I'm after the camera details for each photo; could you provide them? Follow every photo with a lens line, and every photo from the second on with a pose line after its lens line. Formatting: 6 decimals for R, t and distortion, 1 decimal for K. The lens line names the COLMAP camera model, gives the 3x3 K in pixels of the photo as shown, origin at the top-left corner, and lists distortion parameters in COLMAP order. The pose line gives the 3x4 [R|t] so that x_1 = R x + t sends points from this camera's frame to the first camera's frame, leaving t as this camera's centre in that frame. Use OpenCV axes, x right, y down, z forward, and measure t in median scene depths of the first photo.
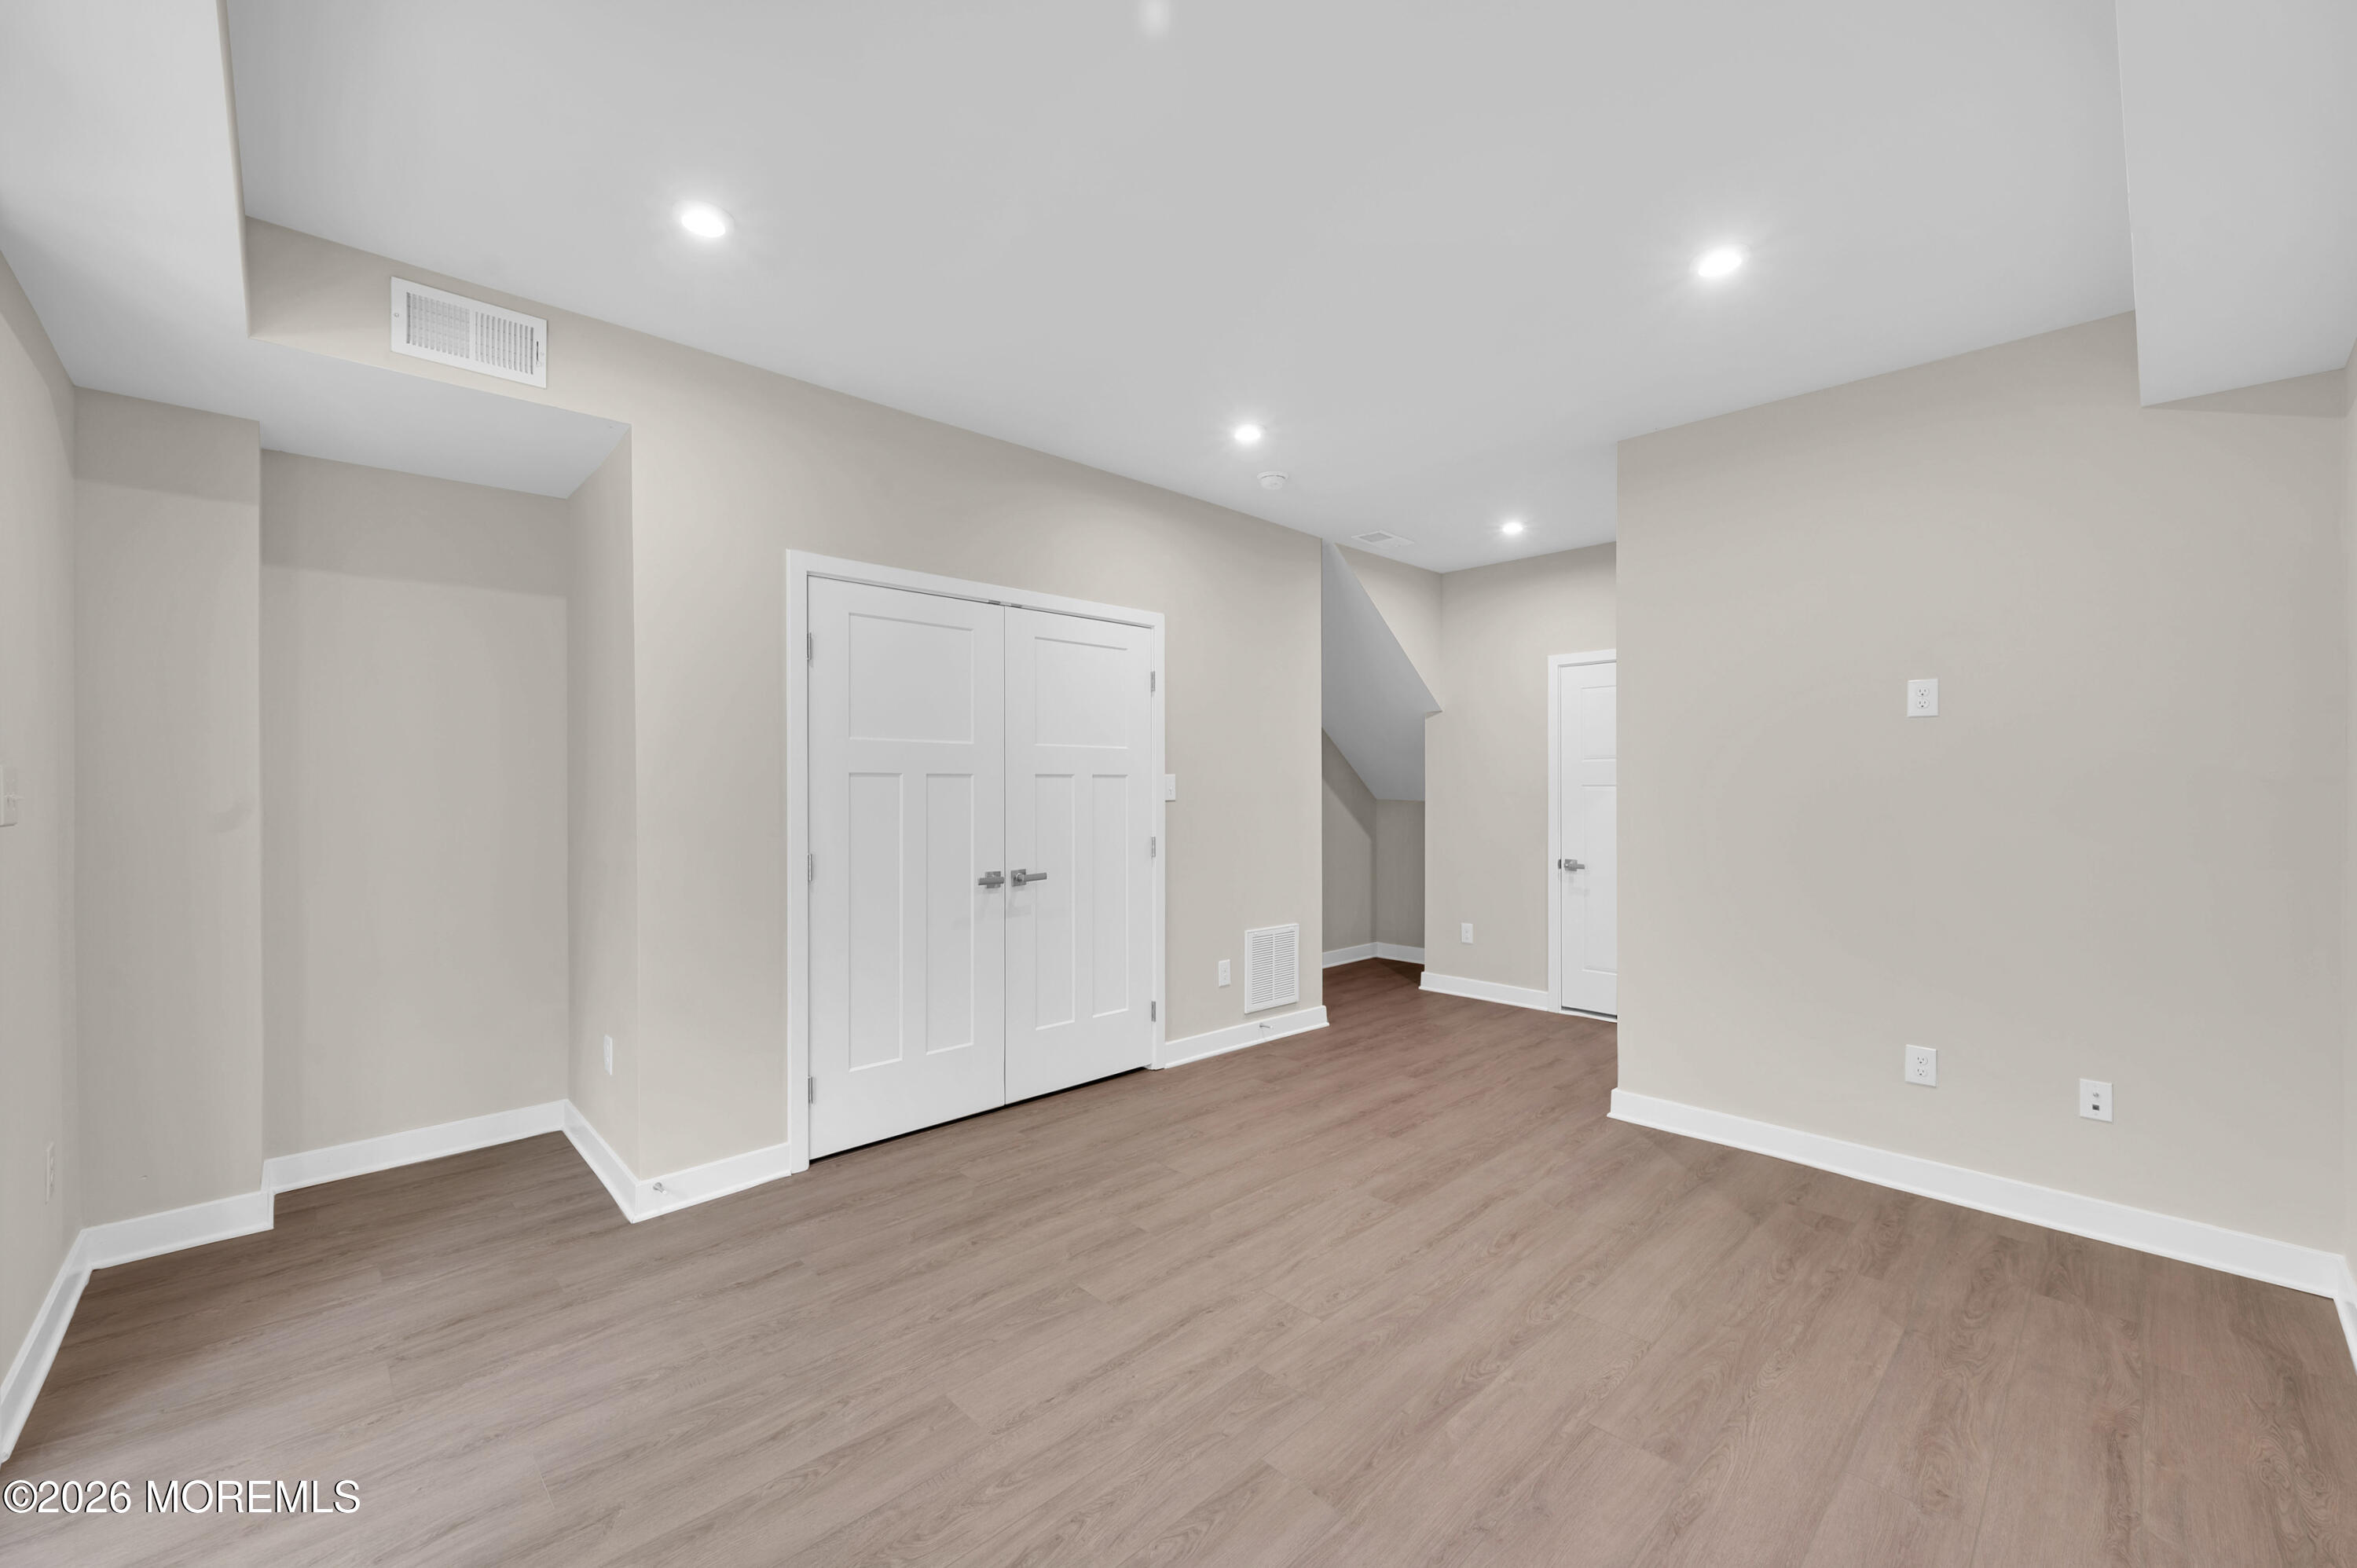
lens RADIAL K [[936.0, 0, 1175.7], [0, 936.0, 782.0], [0, 0, 1]] dist [0.012625, 0.000157]
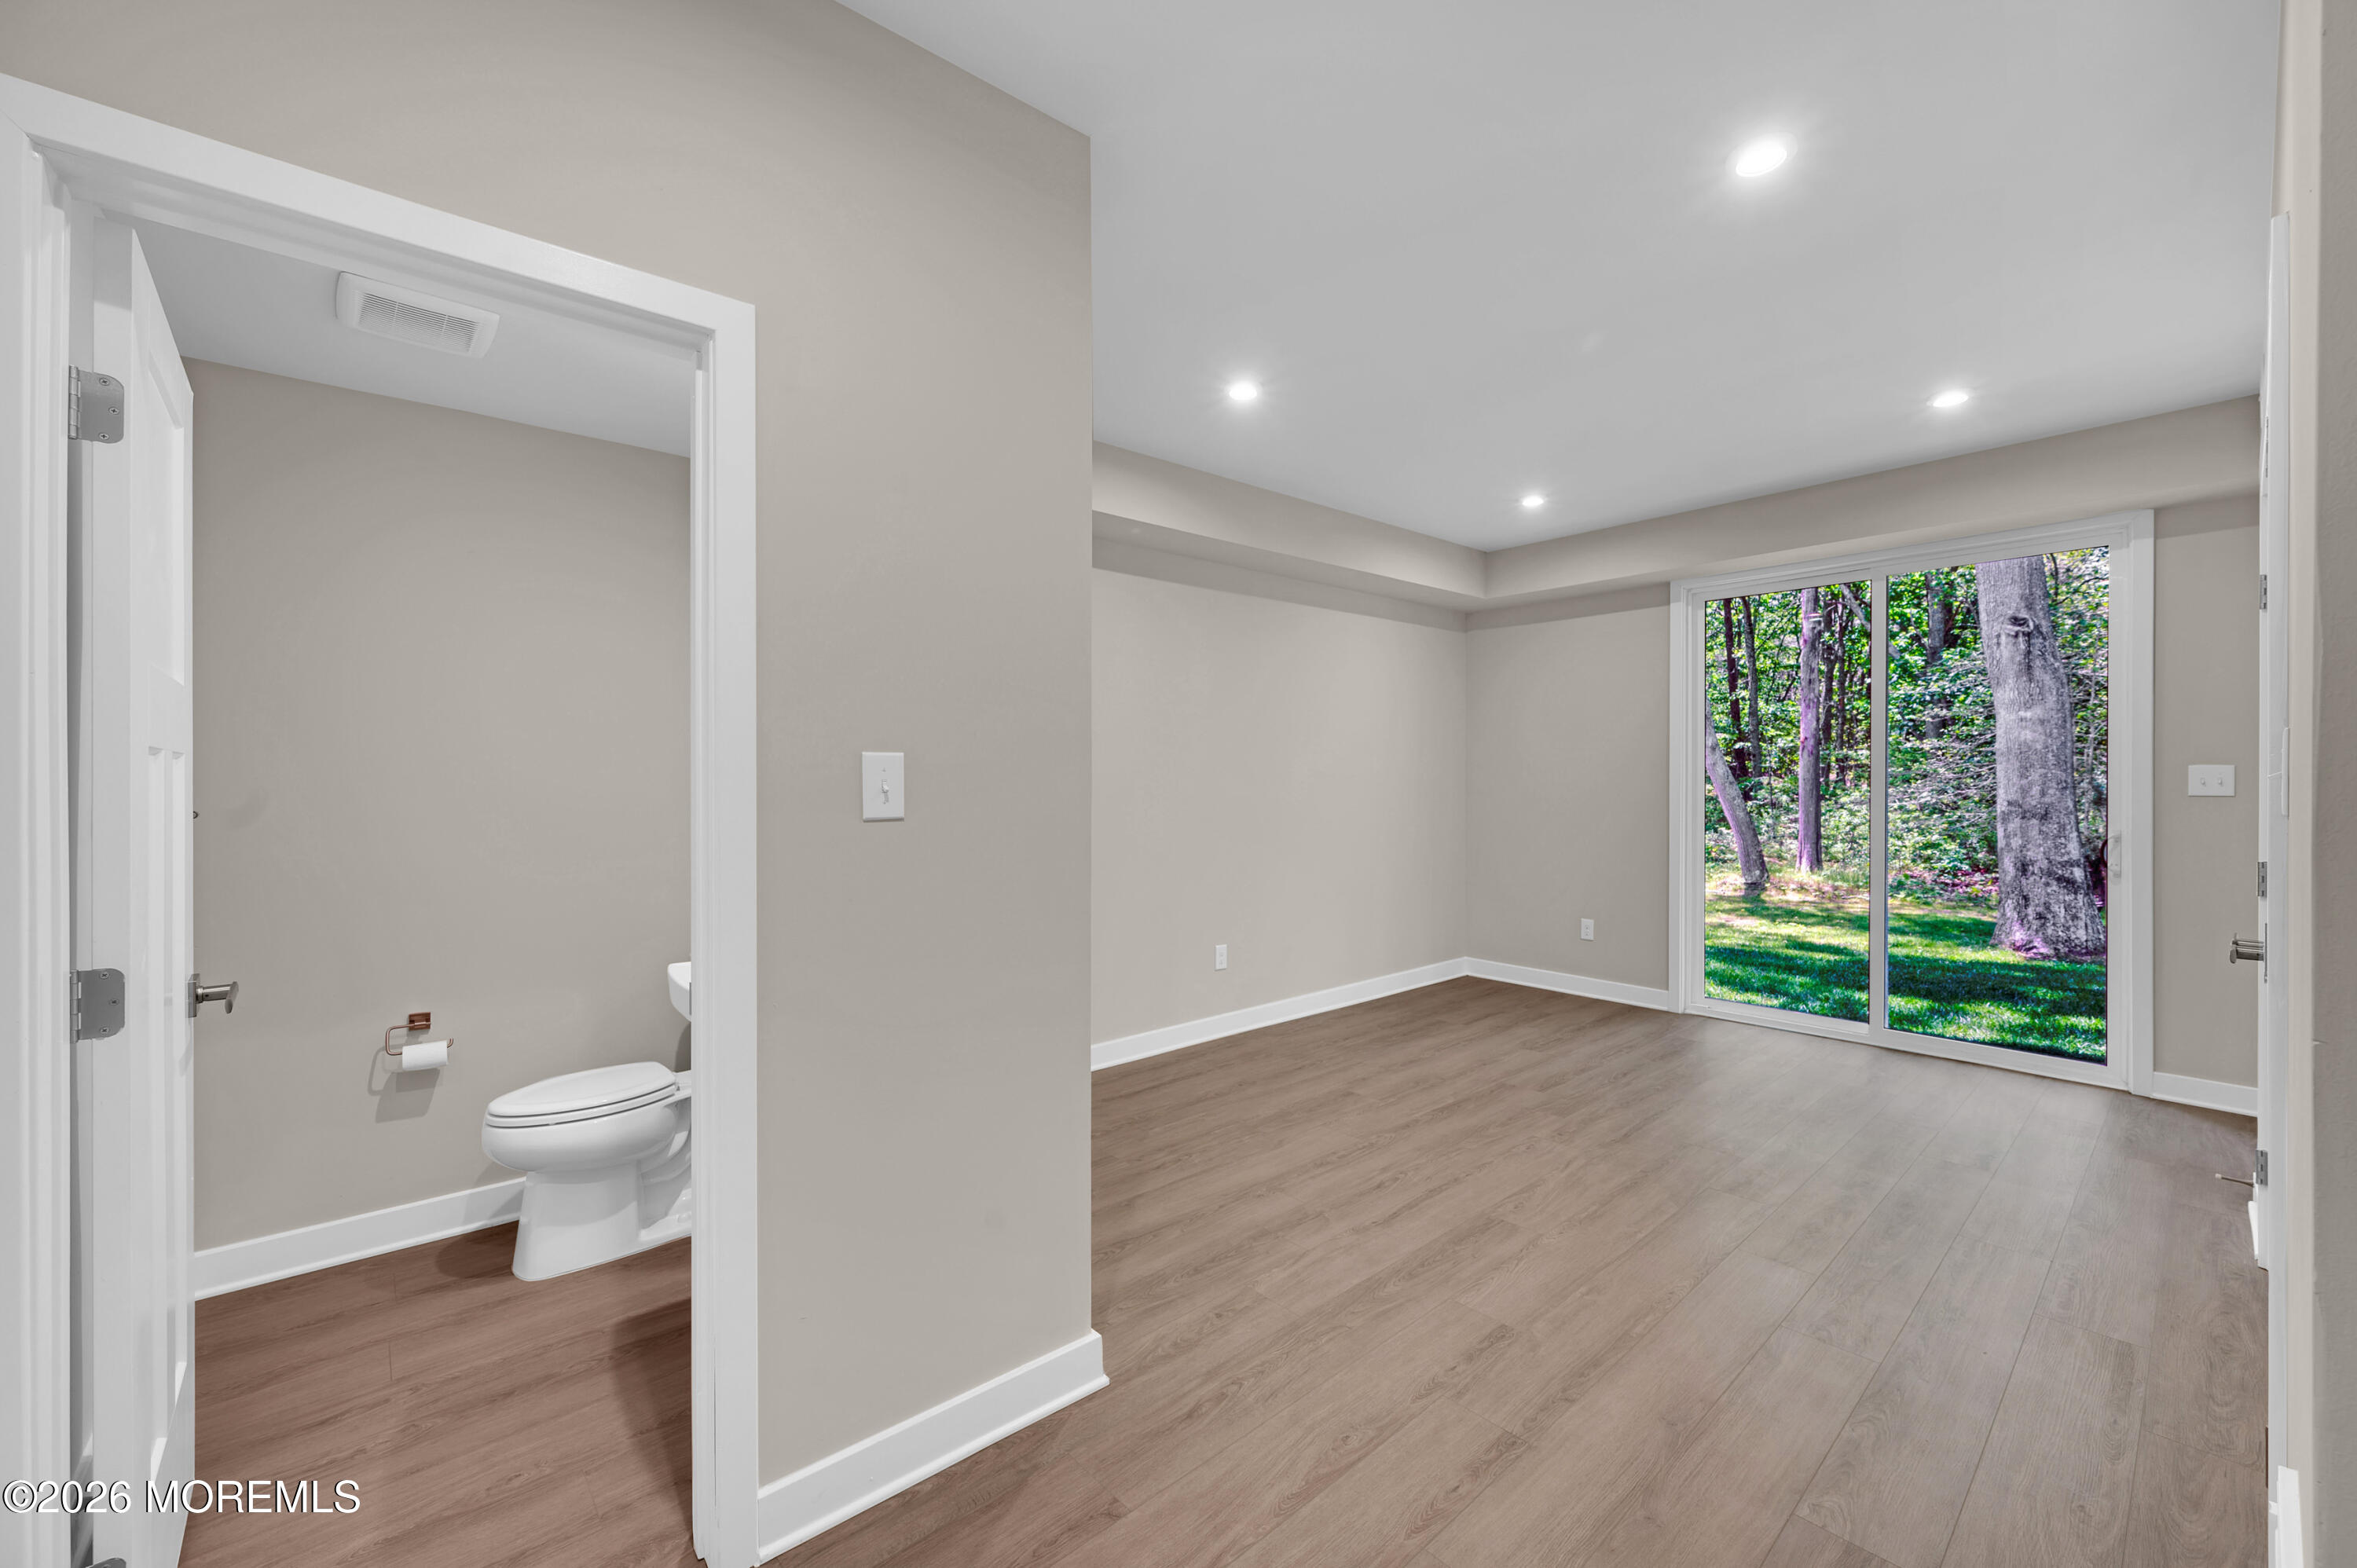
lens RADIAL K [[936.0, 0, 1180.1], [0, 936.0, 781.0], [0, 0, 1]] dist [0.012625, 0.000157]
pose [[-0.998573, -0.001052, 0.053391, 0.517793], [-0.001343, 0.999984, -0.005414, 0.012282], [-0.053385, -0.005478, -0.998559, 2.051793]]
